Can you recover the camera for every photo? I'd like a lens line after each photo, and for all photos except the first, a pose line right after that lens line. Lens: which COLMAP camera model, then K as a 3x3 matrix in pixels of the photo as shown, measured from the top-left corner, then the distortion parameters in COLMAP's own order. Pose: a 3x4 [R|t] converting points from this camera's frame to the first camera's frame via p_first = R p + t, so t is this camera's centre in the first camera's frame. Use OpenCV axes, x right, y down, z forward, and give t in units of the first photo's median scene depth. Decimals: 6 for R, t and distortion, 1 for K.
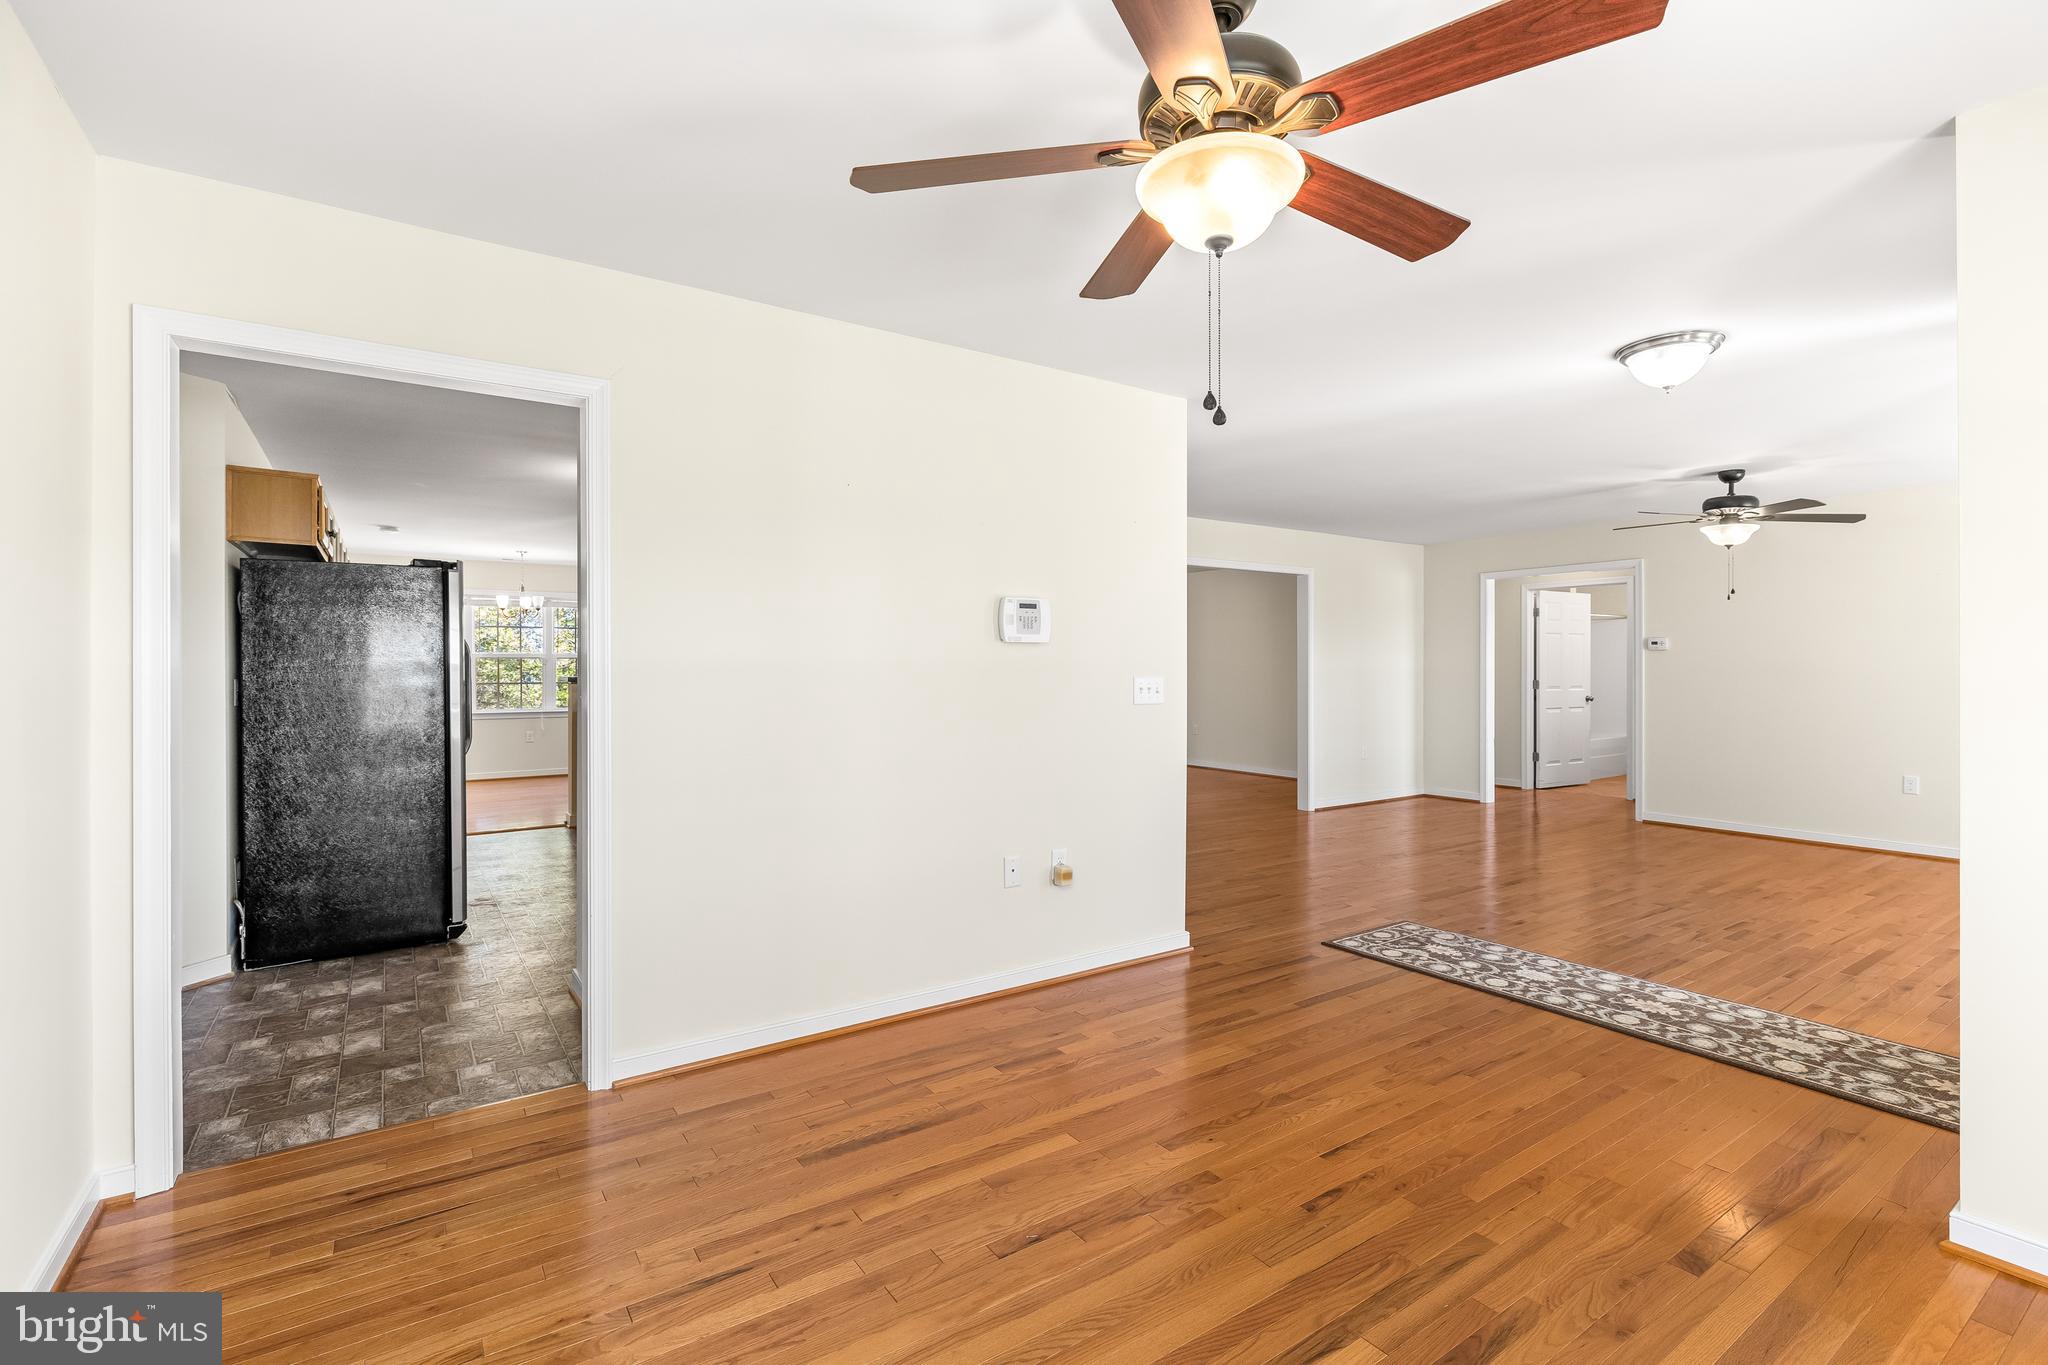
lens RADIAL K [[913.0, 0, 1023.9], [0, 913.0, 672.4], [0, 0, 1]] dist [-0.008402, 0.000786]
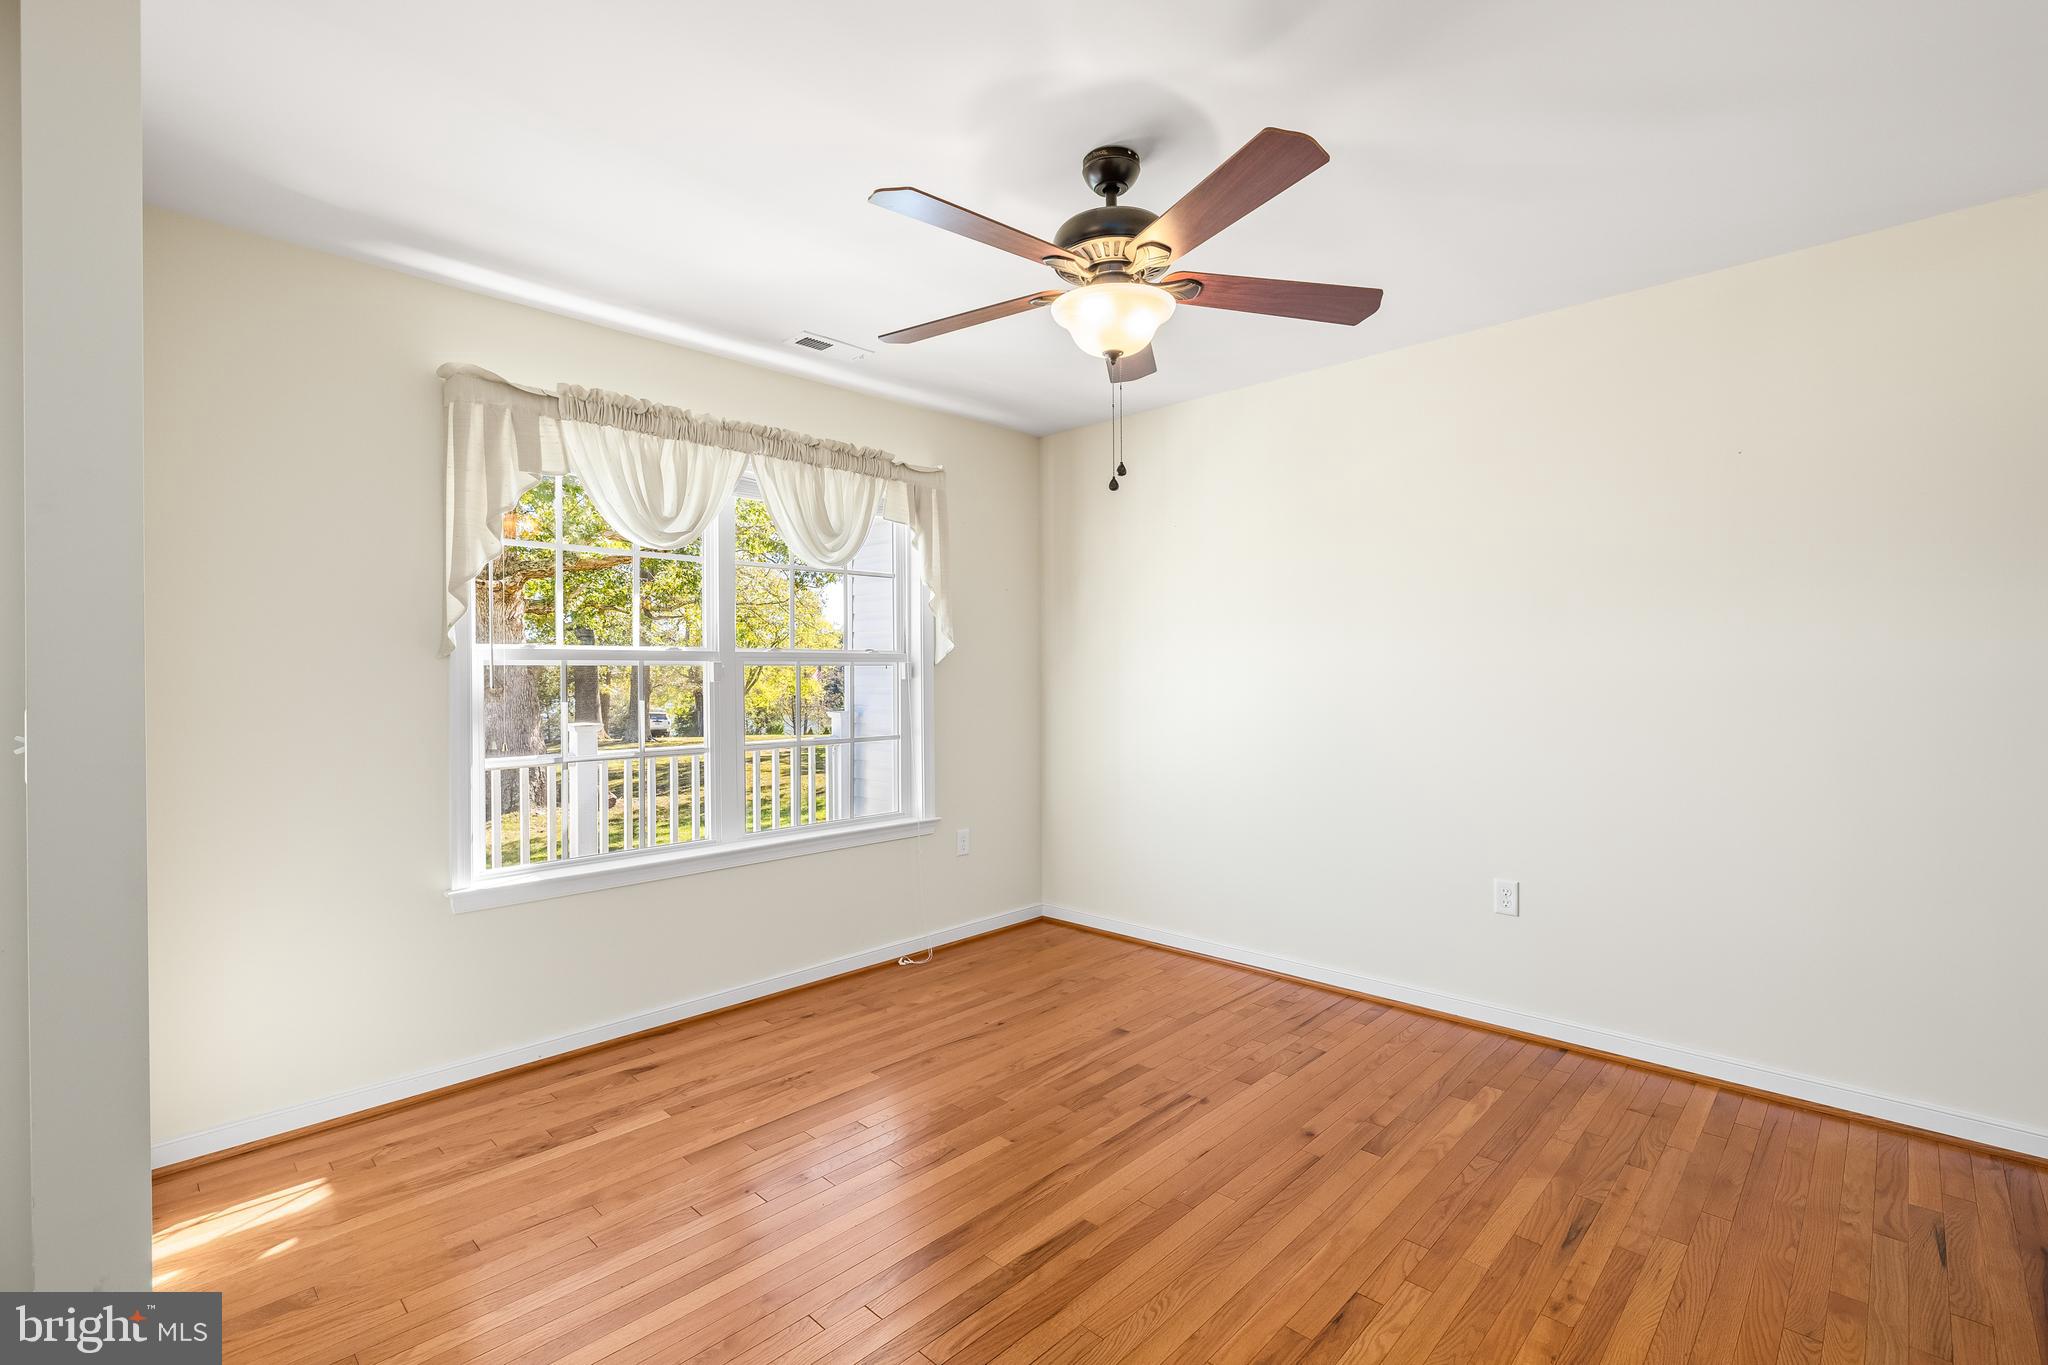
lens RADIAL K [[913.0, 0, 1019.9], [0, 913.0, 675.2], [0, 0, 1]] dist [-0.008402, 0.000786]
pose [[-0.978911, 0.009520, -0.204063, 0.294042], [0.008683, 0.999950, 0.004995, -0.004899], [0.204100, 0.003118, -0.978945, 1.080816]]
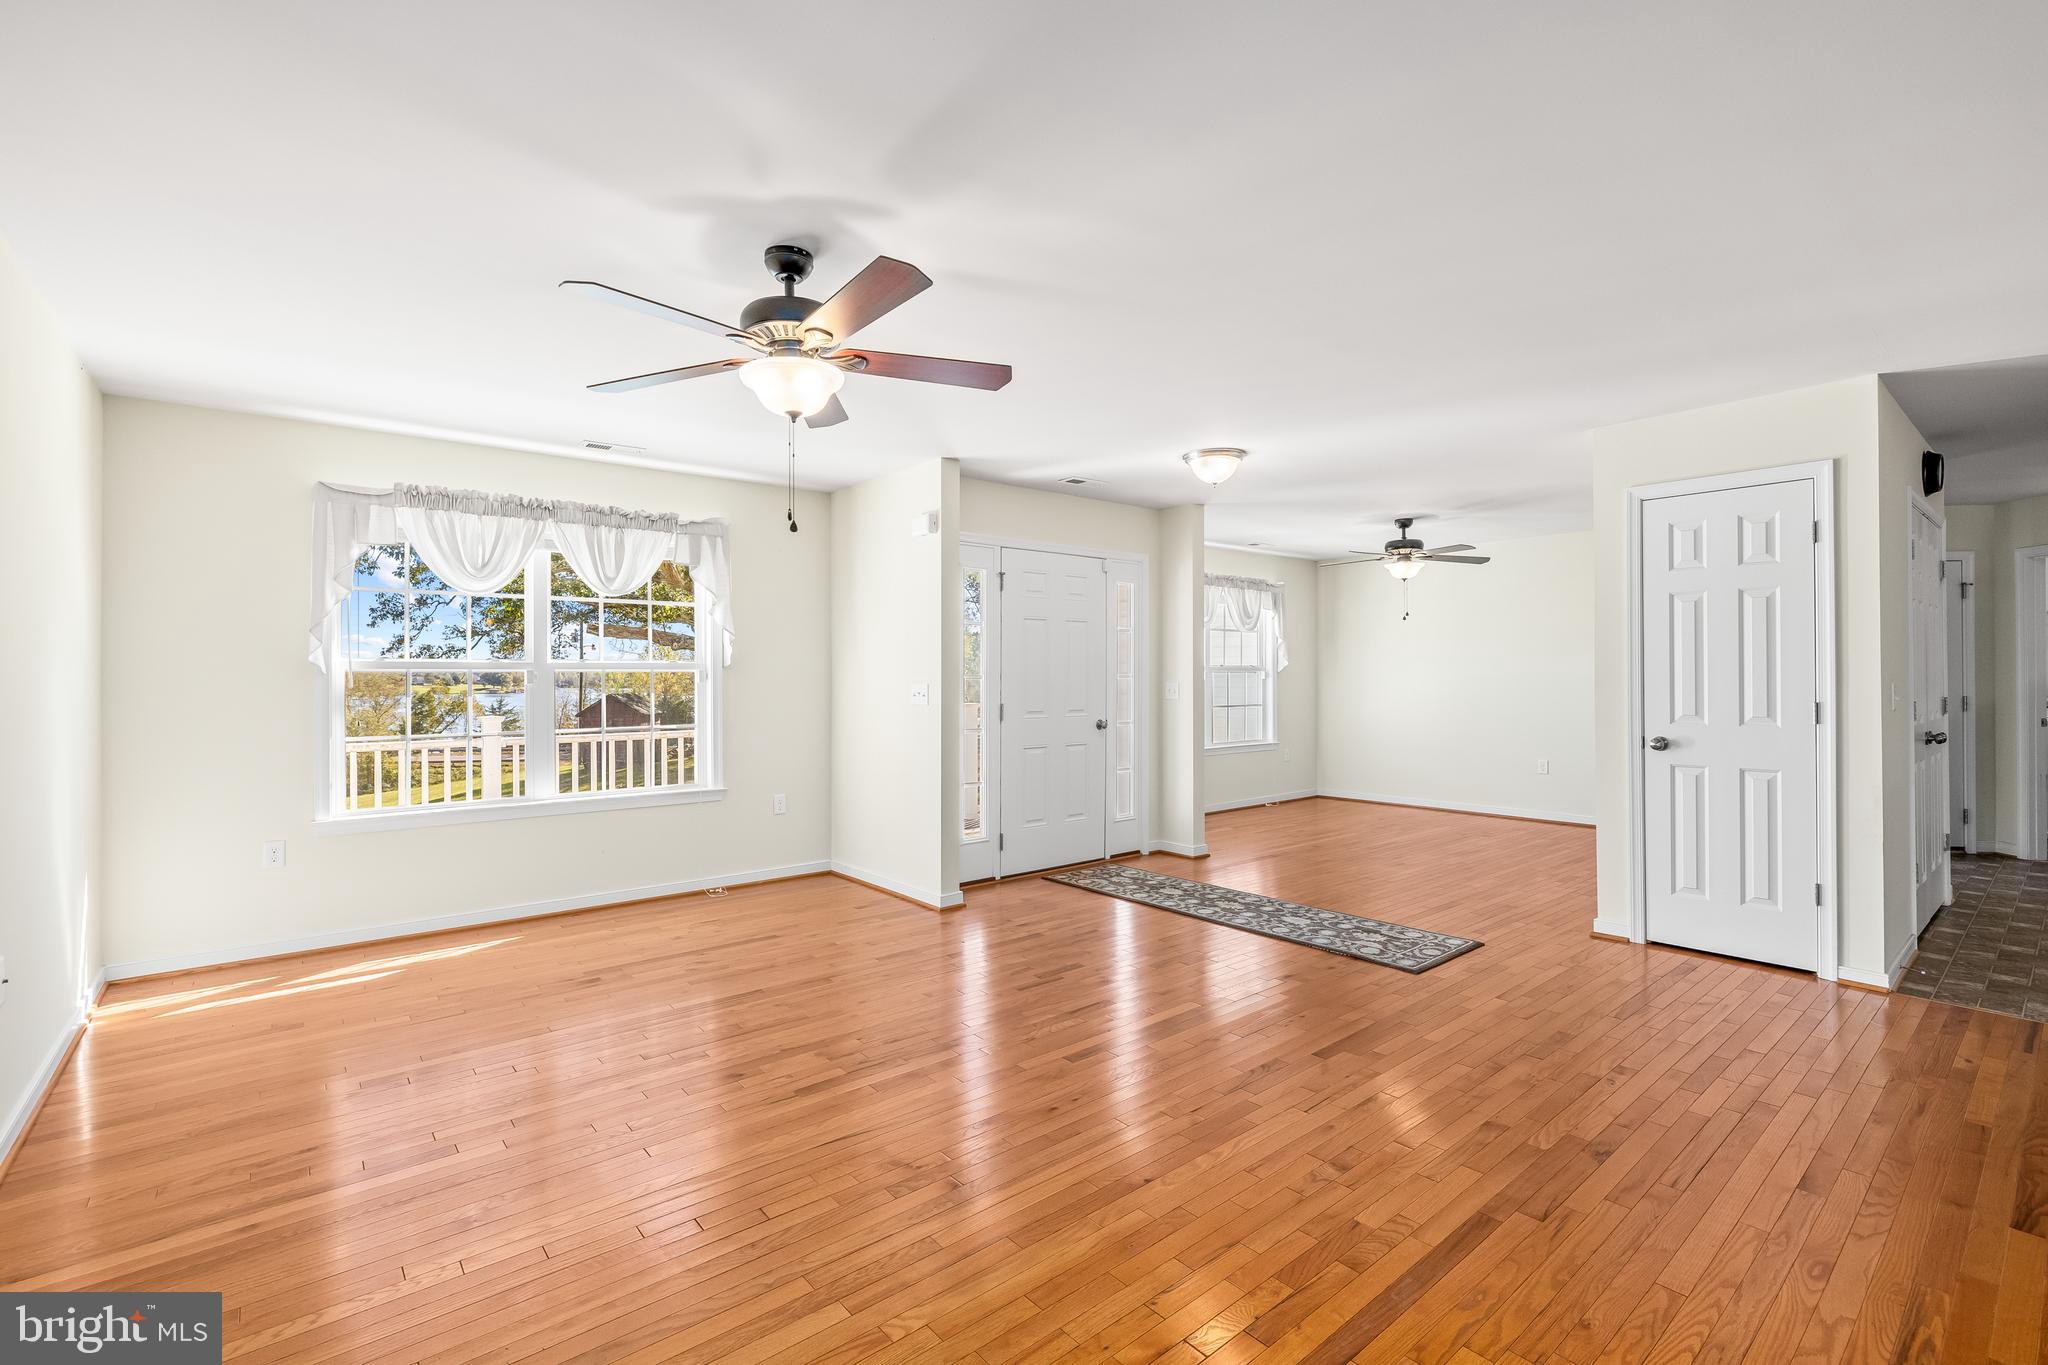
lens RADIAL K [[913.0, 0, 1021.4], [0, 913.0, 678.4], [0, 0, 1]] dist [-0.008402, 0.000786]
pose [[-0.994904, 0.007145, -0.100575, 1.183429], [0.007091, 0.999974, 0.000893, -0.003895], [0.100579, 0.000175, -0.994929, 2.461425]]
